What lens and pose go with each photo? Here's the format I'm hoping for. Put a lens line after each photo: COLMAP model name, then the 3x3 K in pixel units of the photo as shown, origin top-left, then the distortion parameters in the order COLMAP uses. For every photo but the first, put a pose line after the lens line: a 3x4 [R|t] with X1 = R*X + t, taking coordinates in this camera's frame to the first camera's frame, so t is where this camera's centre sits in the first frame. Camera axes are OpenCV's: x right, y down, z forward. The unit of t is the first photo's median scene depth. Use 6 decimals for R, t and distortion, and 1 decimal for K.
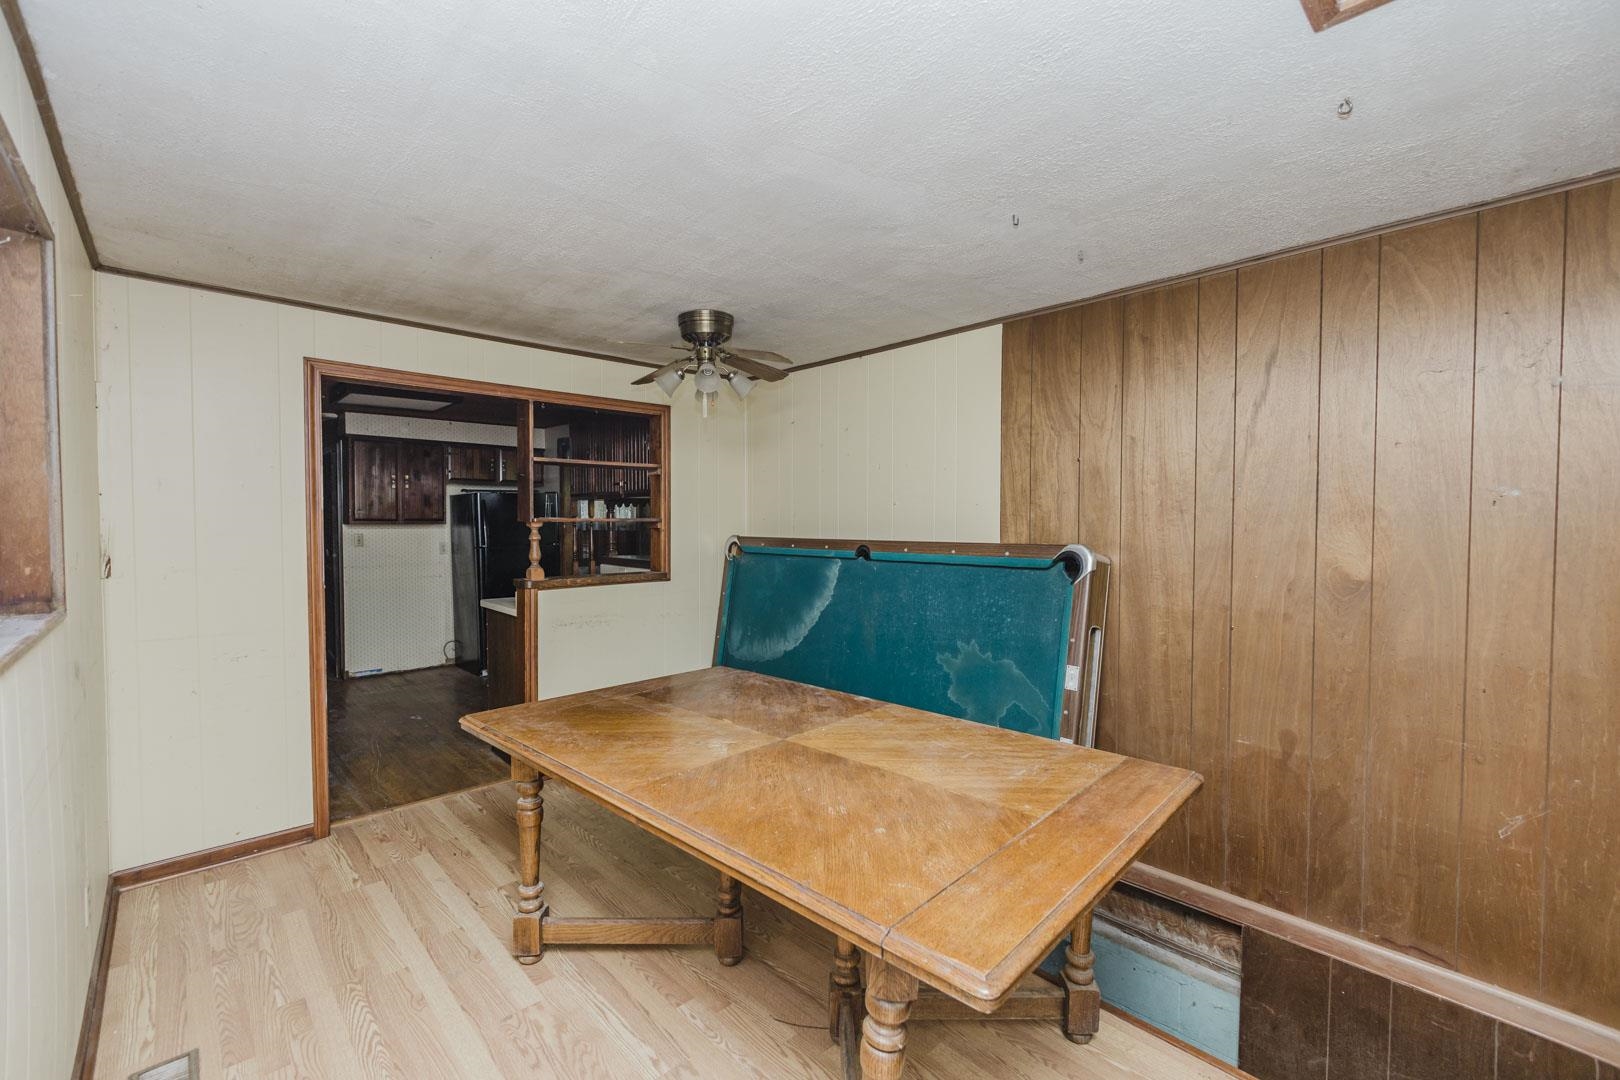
lens RADIAL K [[680.4, 0, 809.1], [0, 680.4, 536.6], [0, 0, 1]] dist [-0.007095, 0.001184]
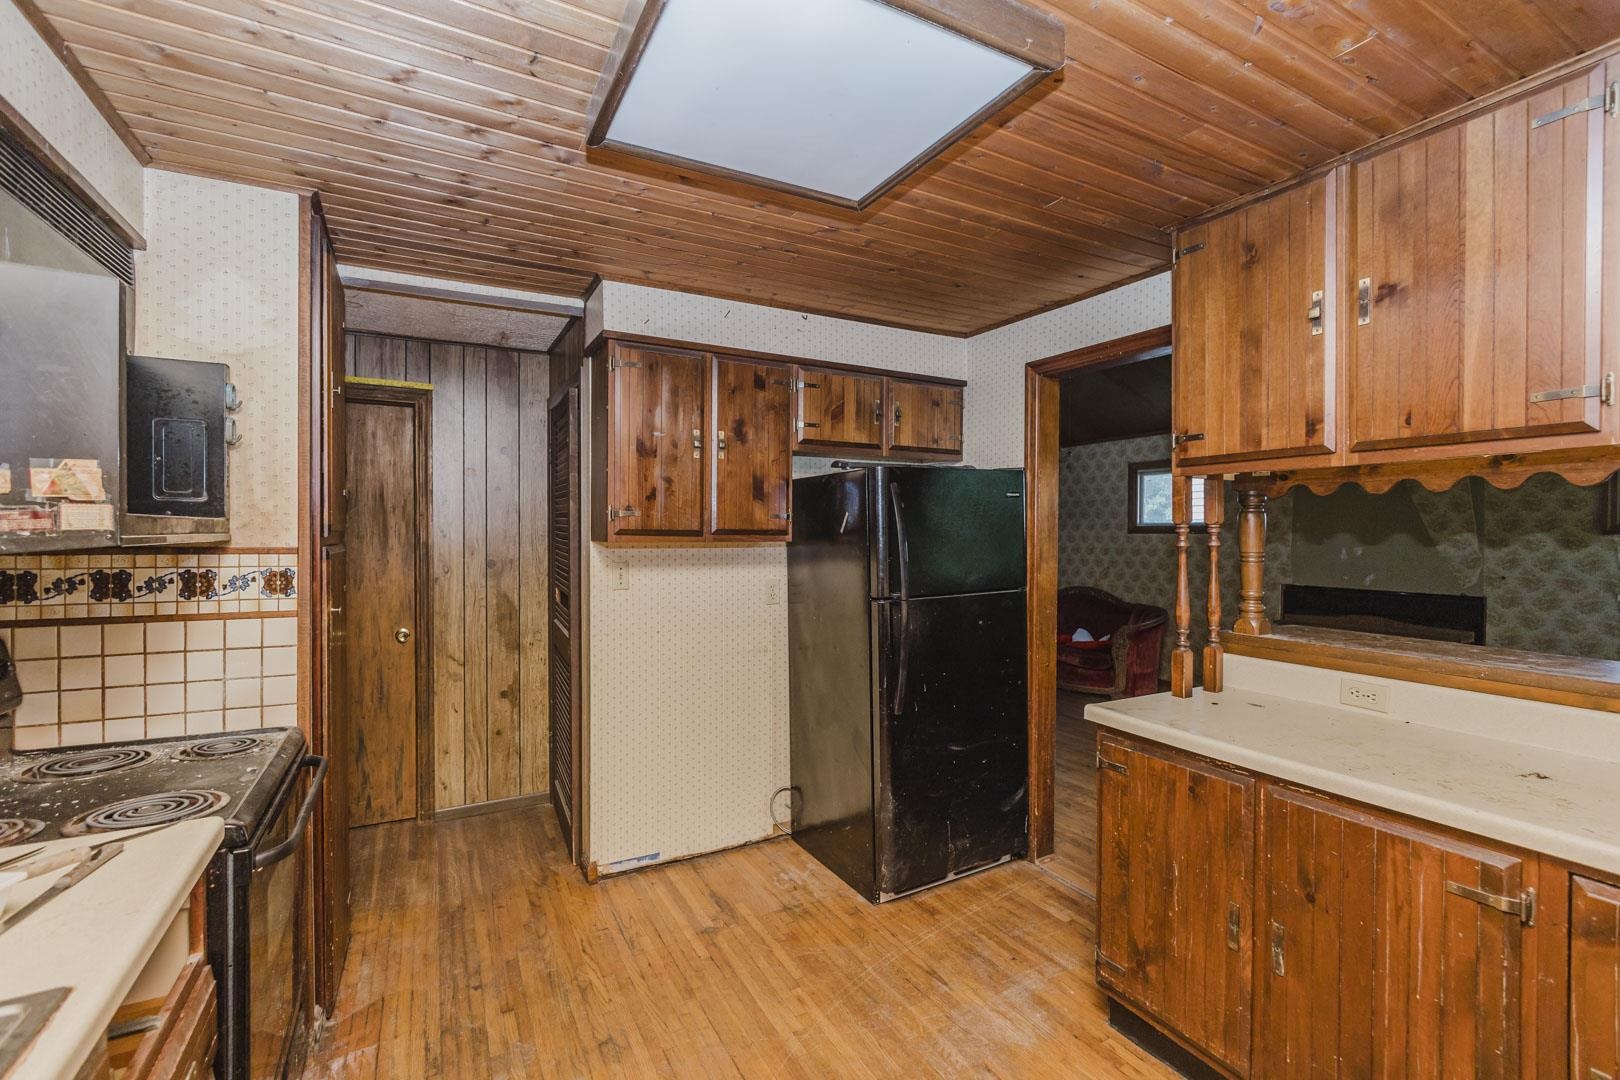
lens RADIAL K [[680.4, 0, 818.5], [0, 680.4, 537.4], [0, 0, 1]] dist [-0.007095, 0.001184]
pose [[0.966442, -0.000113, -0.256883, -0.407660], [-0.006593, 0.999660, -0.025245, -0.010602], [0.256799, 0.026092, 0.966113, 0.578526]]
